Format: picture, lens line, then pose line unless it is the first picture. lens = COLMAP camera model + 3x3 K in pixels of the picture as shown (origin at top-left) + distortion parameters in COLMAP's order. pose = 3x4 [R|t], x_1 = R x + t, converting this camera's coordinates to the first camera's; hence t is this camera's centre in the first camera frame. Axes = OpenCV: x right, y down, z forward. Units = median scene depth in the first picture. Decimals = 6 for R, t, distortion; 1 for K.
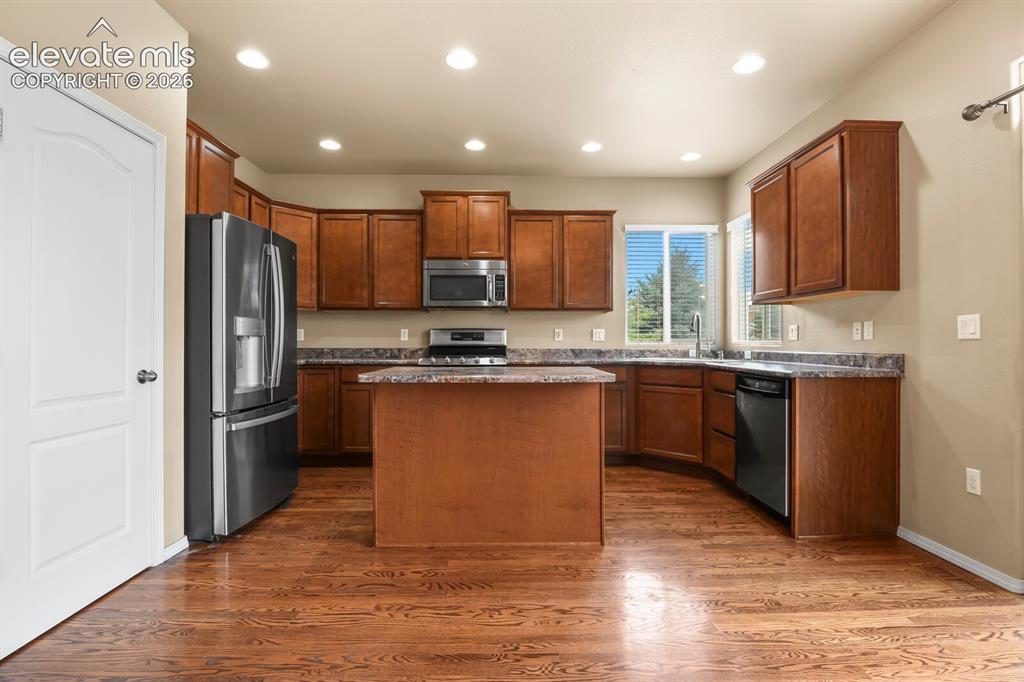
lens RADIAL K [[498.4, 0, 519.3], [0, 498.4, 340.0], [0, 0, 1]] dist [-0.003418, -0.000584]
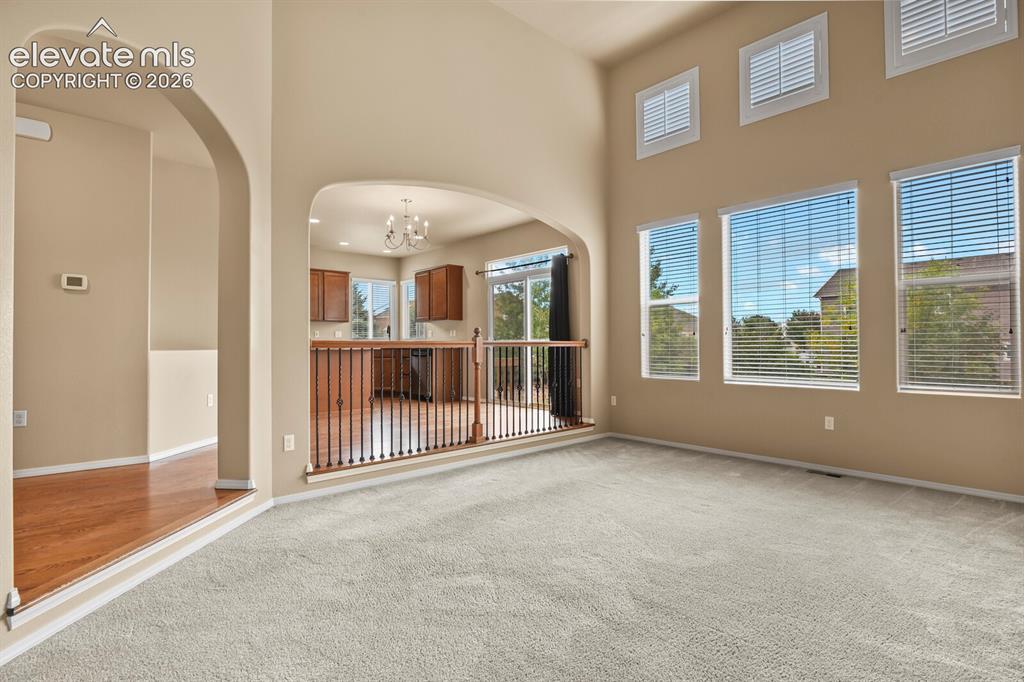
lens RADIAL K [[498.4, 0, 514.5], [0, 498.4, 339.2], [0, 0, 1]] dist [-0.003418, -0.000584]
pose [[0.760006, 0.000653, 0.649916, -0.748907], [0.000914, 0.999997, -0.002074, 0.016792], [-0.649916, 0.002170, 0.760003, -1.168719]]
